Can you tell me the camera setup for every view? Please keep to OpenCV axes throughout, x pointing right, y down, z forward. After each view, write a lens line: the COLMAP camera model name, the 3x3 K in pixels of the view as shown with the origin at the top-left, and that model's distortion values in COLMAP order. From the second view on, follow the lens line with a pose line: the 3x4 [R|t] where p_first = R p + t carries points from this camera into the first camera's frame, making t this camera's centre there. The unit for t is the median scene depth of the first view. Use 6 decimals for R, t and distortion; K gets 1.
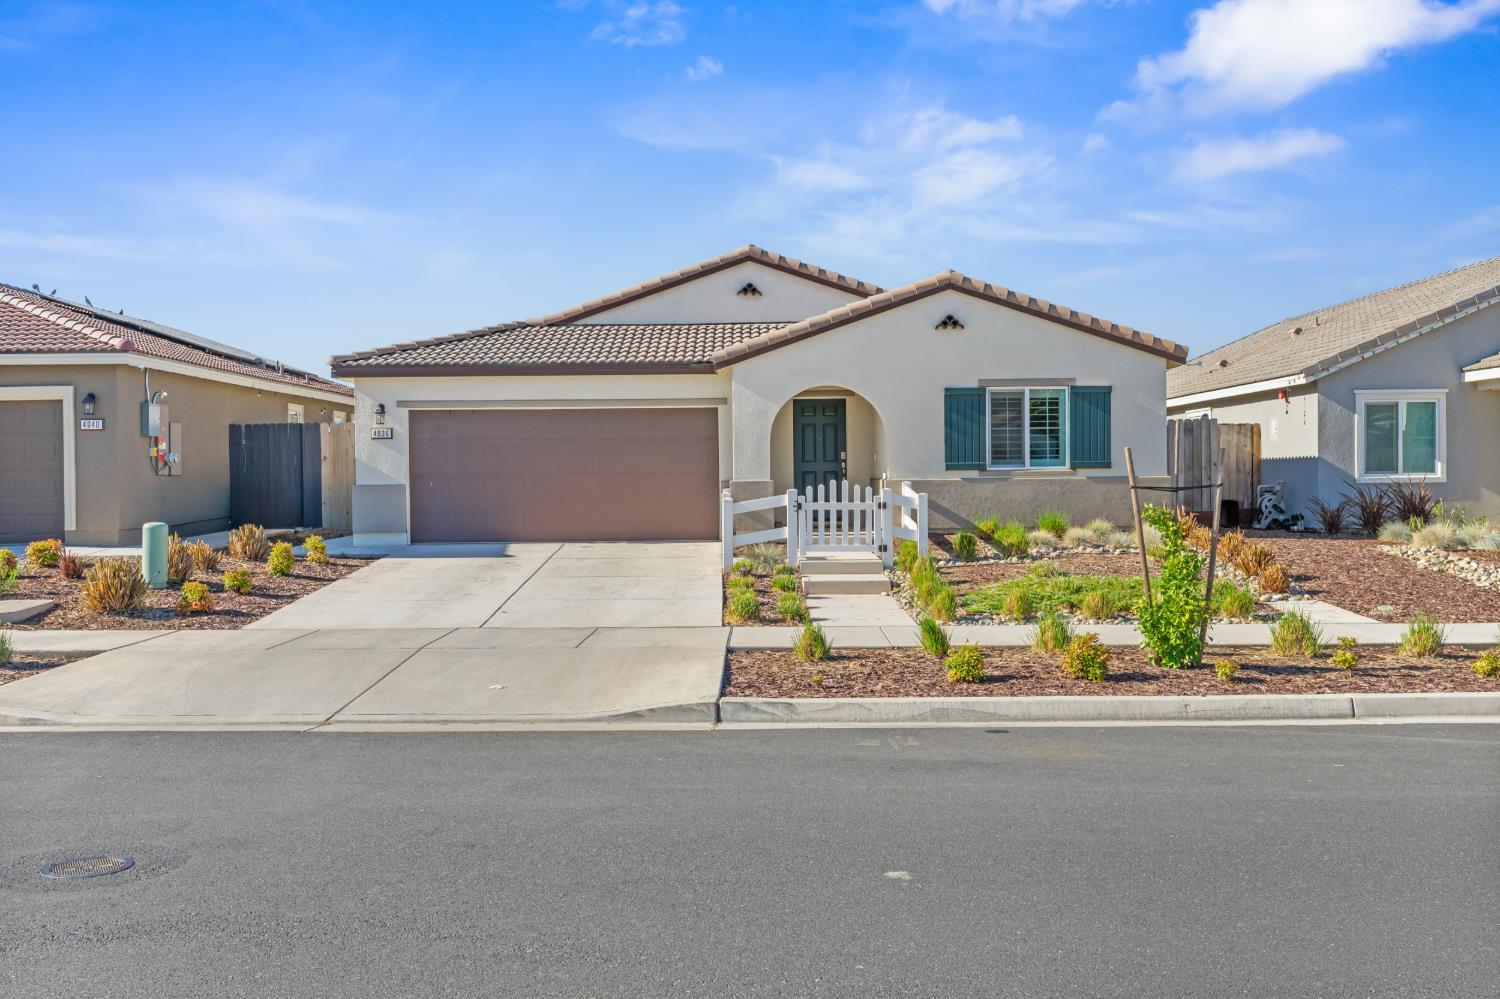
lens RADIAL K [[1404.8, 0, 752.5], [0, 1404.8, 473.4], [0, 0, 1]] dist [-0.001544, 0.000000]
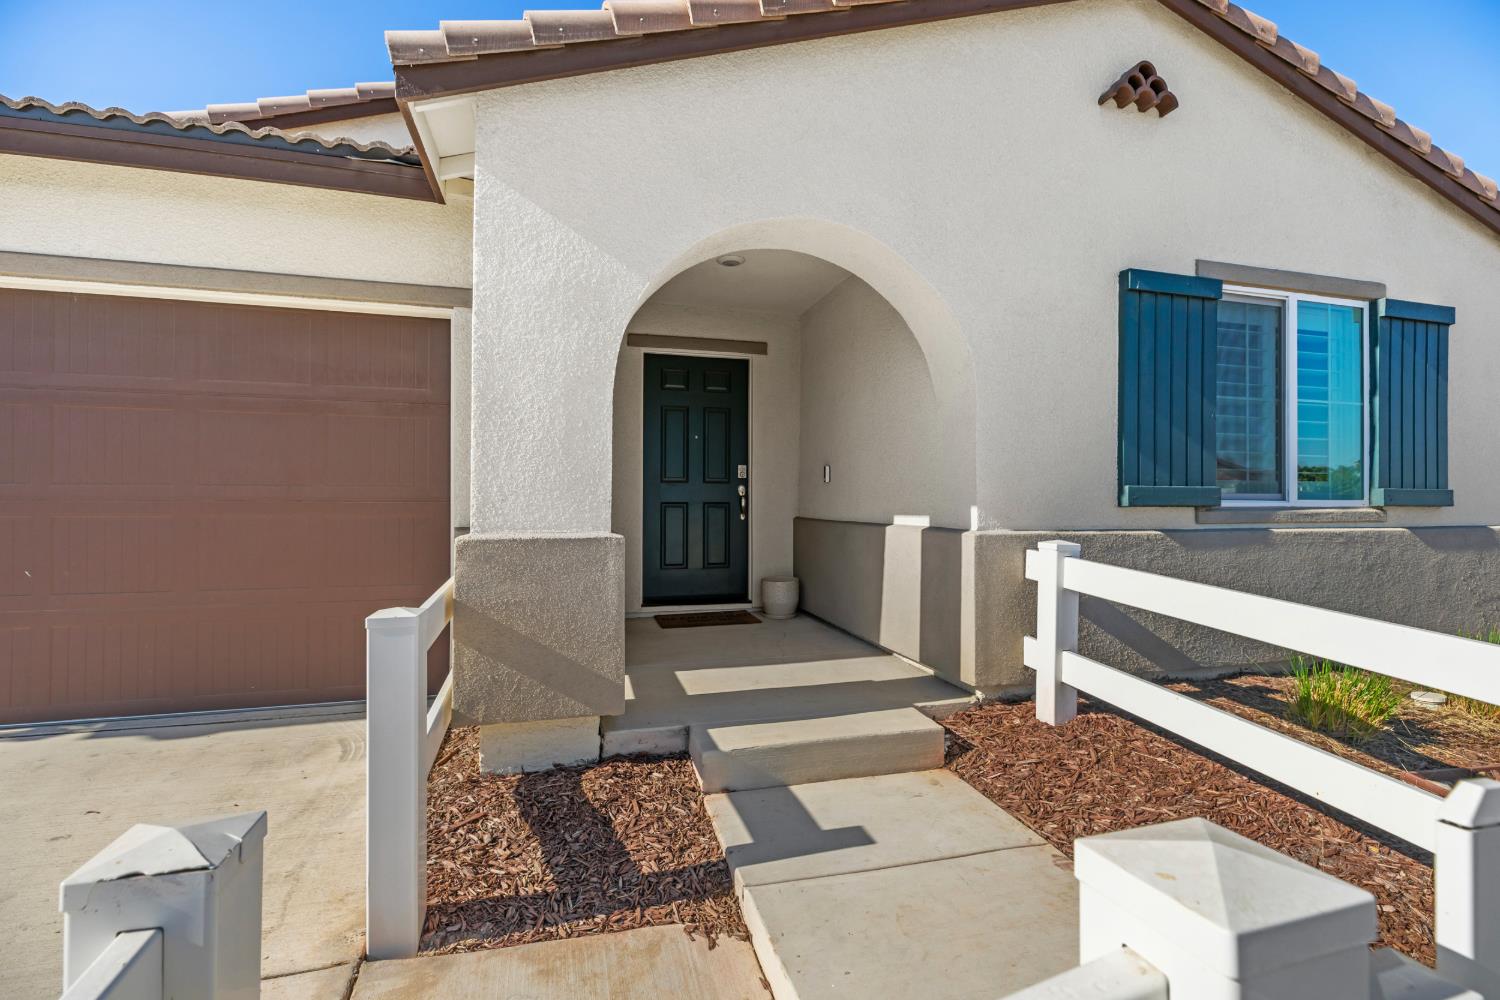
lens RADIAL K [[677.3, 0, 751.5], [0, 677.3, 490.2], [0, 0, 1]] dist [-0.002720, -0.000413]
pose [[0.962516, 0.017519, 0.270659, 0.002951], [-0.013137, 0.999752, -0.017993, -0.002057], [-0.270908, 0.013763, 0.962507, 0.843641]]
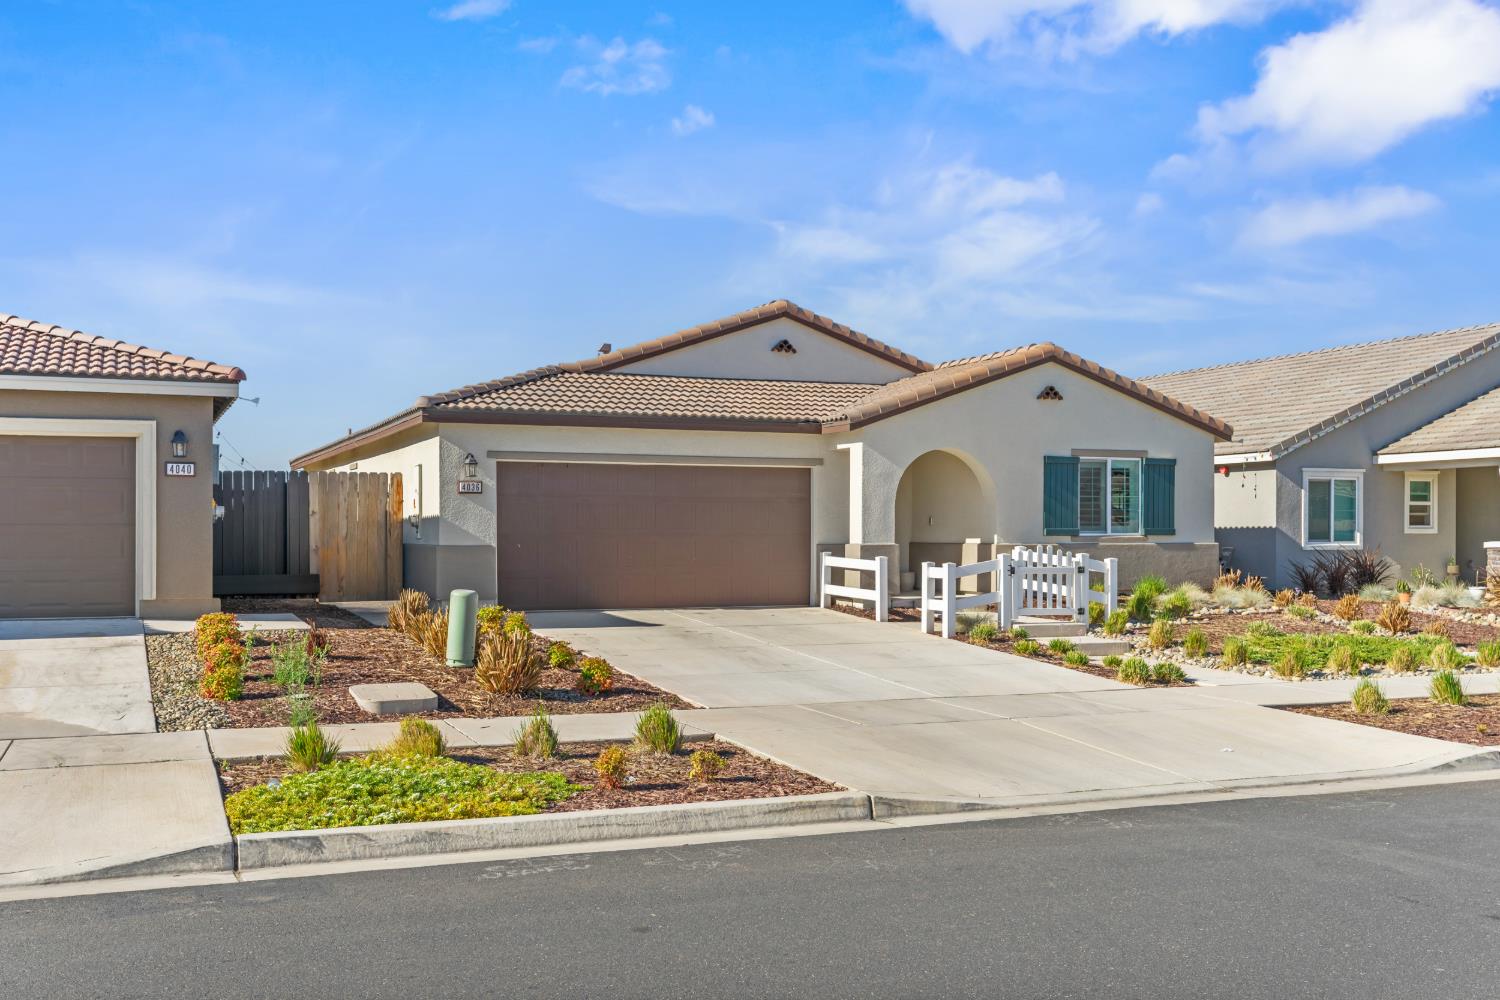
lens RADIAL K [[1483.5, 0, 756.4], [0, 1483.5, 507.5], [0, 0, 1]] dist [-0.001137, 0.000000]
pose [[0.919613, 0.017262, 0.392446, -0.476744], [-0.010403, 0.999754, -0.019597, 0.000755], [-0.392687, 0.013939, 0.919566, 0.075504]]
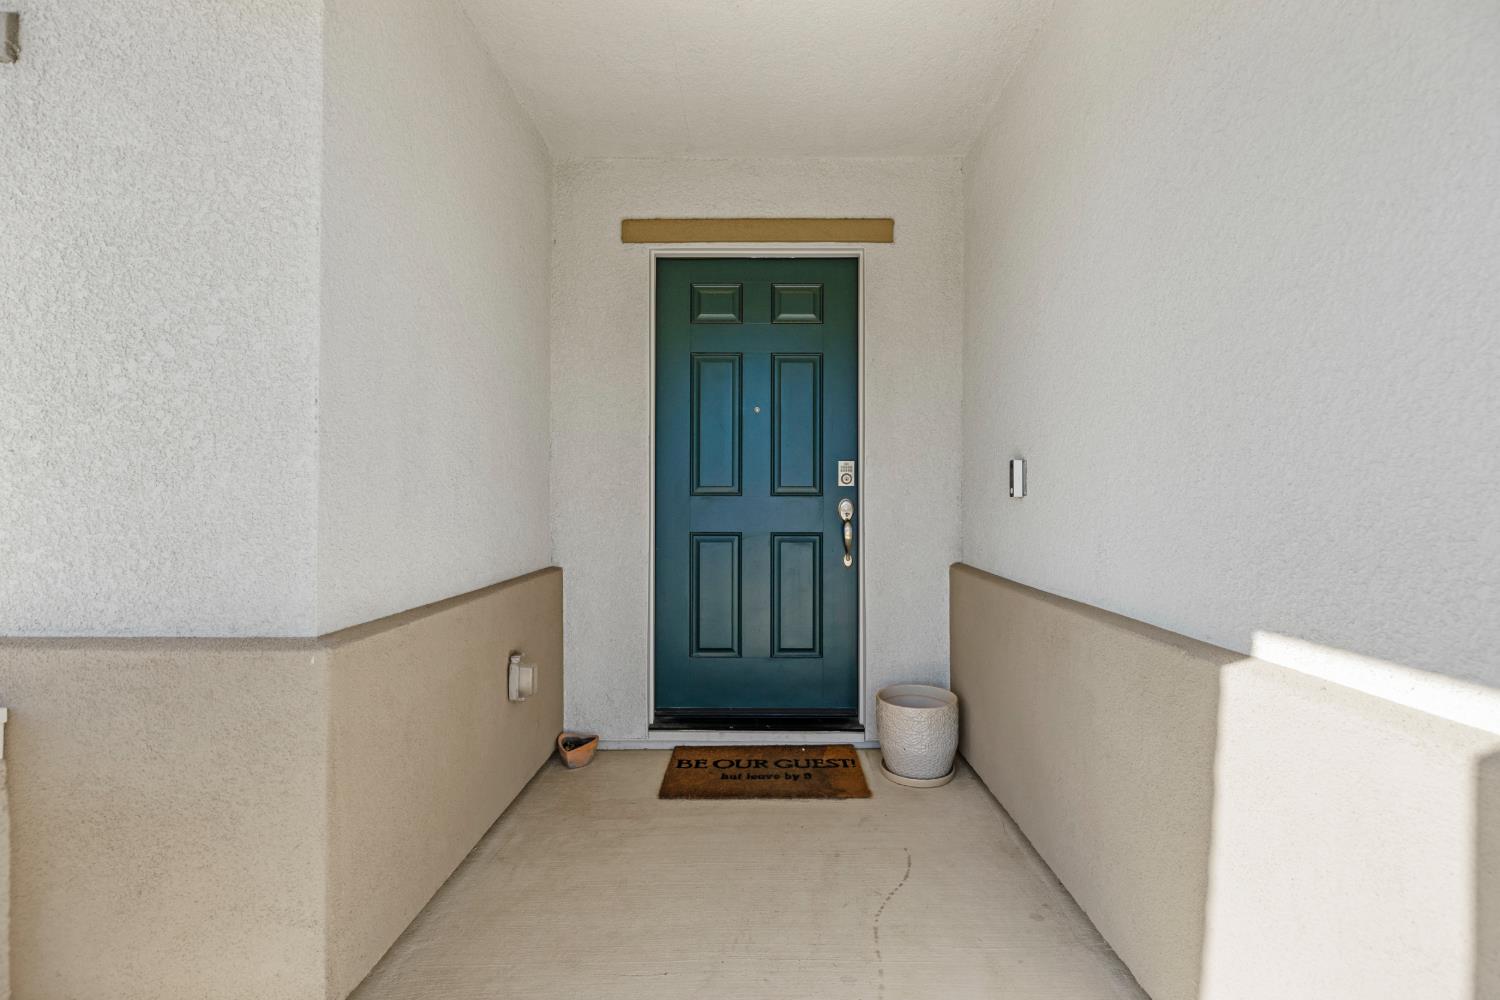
lens RADIAL K [[677.3, 0, 757.8], [0, 677.3, 490.9], [0, 0, 1]] dist [-0.002720, -0.000413]
pose [[0.999958, 0.009143, -0.000660, 0.053147], [-0.009147, 0.999940, -0.006062, -0.009491], [0.000604, 0.006068, 0.999981, 0.962284]]
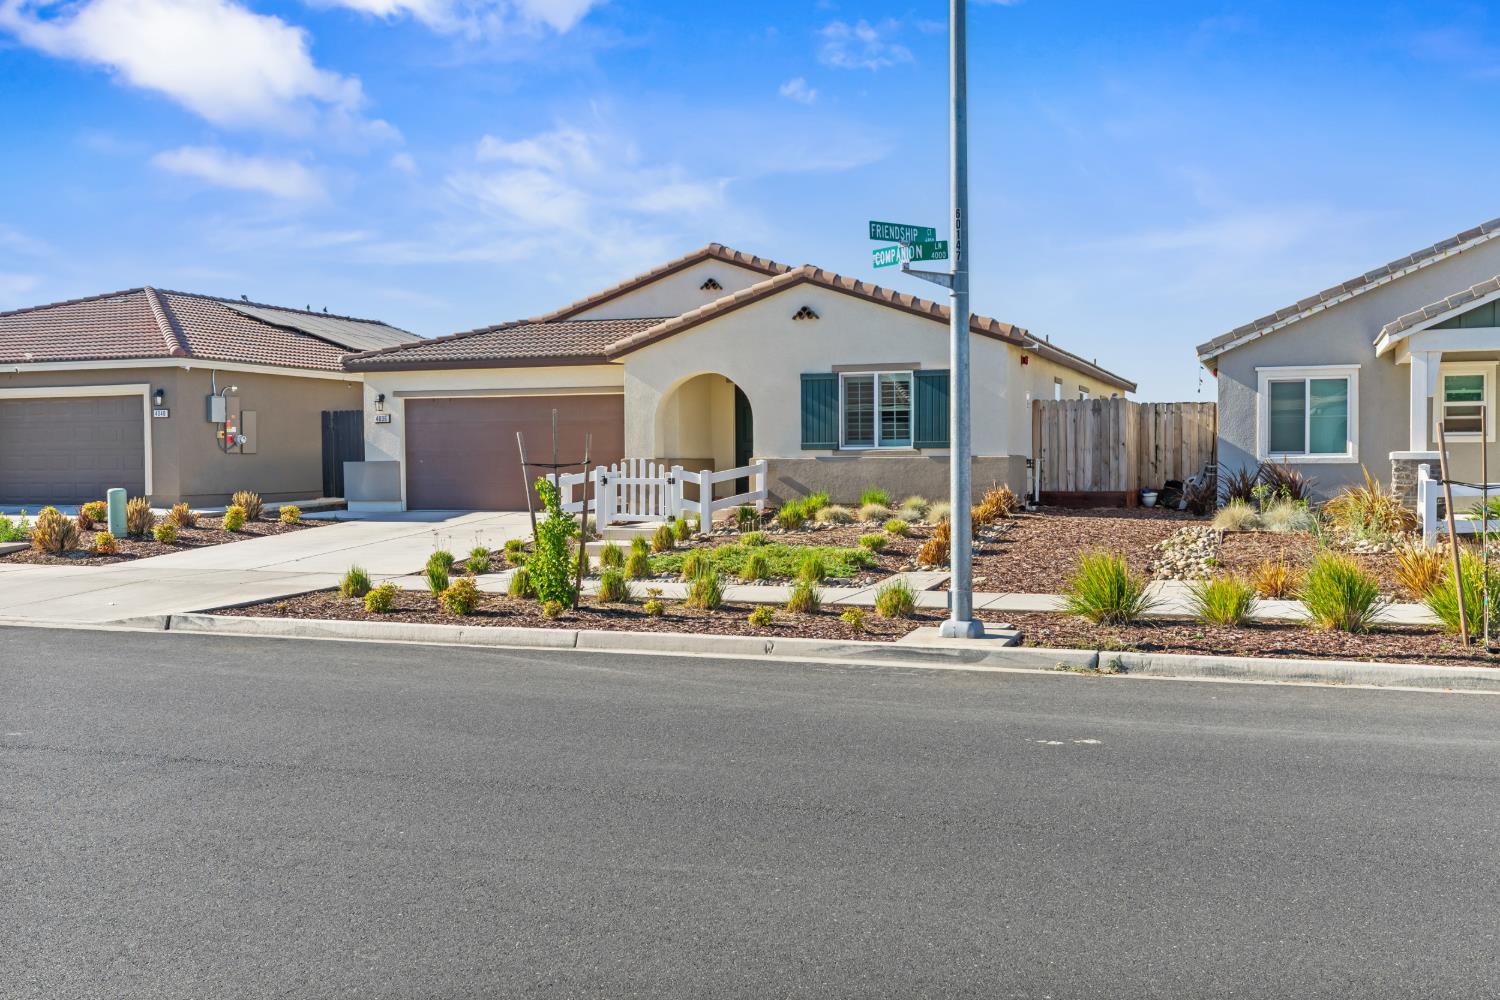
lens RADIAL K [[1483.5, 0, 753.4], [0, 1483.5, 497.6], [0, 0, 1]] dist [-0.001137, 0.000000]
pose [[0.938936, 0.012460, -0.343867, 0.485467], [-0.001815, 0.999510, 0.031259, -0.001124], [0.344088, -0.028726, 0.938498, -0.088152]]
